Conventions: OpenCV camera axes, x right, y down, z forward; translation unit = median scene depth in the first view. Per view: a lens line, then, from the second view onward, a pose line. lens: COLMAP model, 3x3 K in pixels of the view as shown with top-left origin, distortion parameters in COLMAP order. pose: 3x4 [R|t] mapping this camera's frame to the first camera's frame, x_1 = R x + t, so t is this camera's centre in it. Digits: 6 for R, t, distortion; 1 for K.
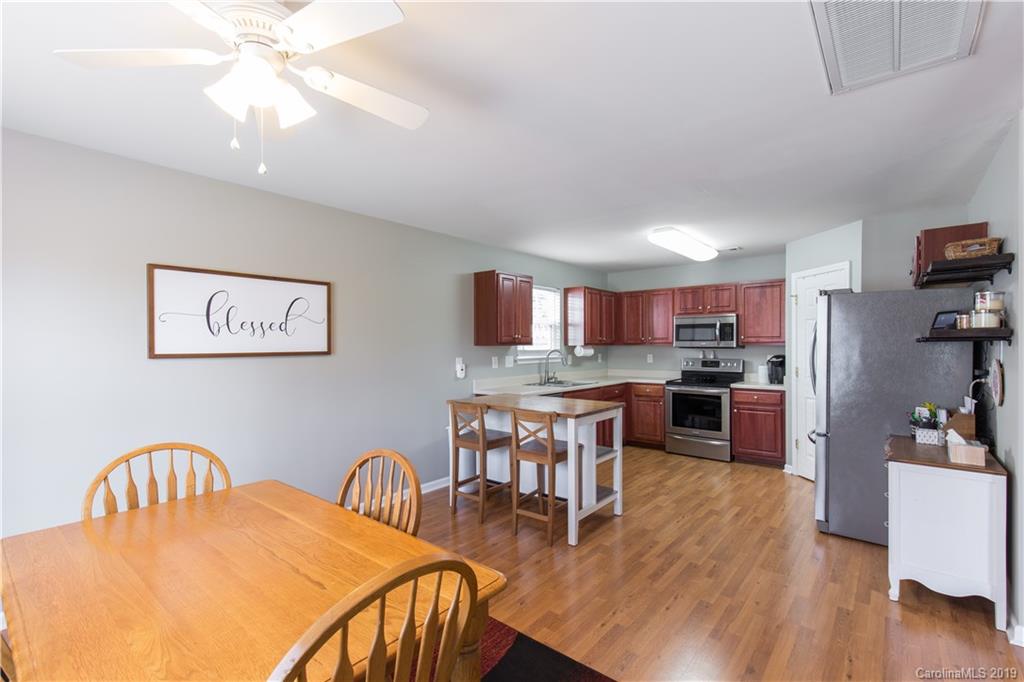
lens RADIAL K [[462.7, 0, 508.6], [0, 462.7, 353.8], [0, 0, 1]] dist [0.002842, 0.000386]
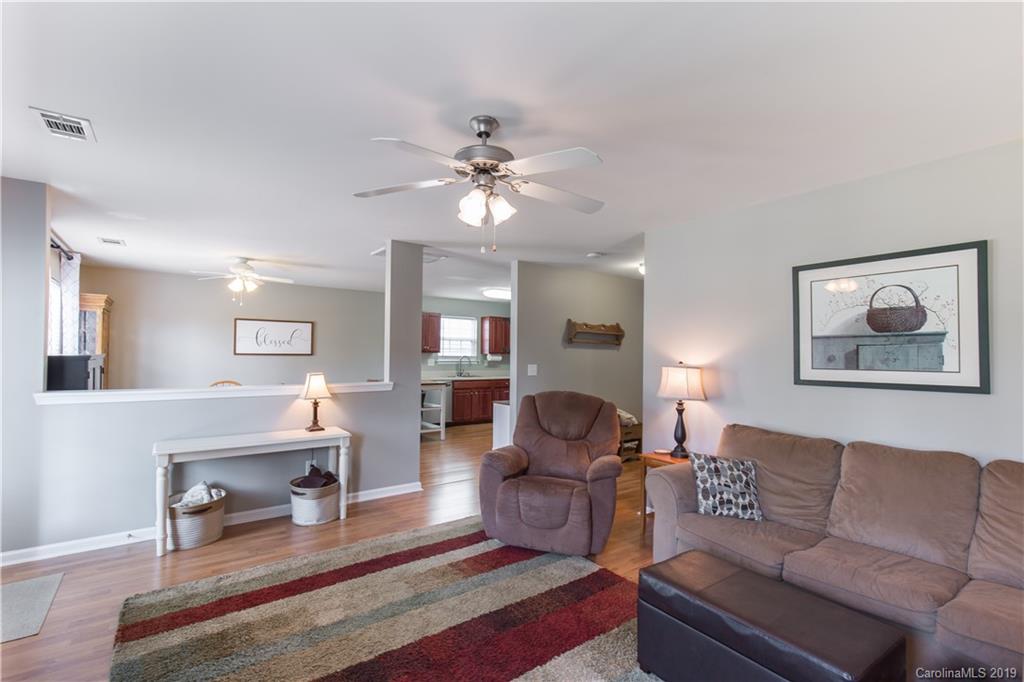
lens RADIAL K [[471.1, 0, 512.8], [0, 471.1, 339.7], [0, 0, 1]] dist [0.002429, 0.000257]
pose [[0.971409, 0.007636, -0.237288, 0.660604], [-0.019720, 0.998624, -0.048594, 0.011438], [0.236590, 0.051884, 0.970223, -0.575137]]
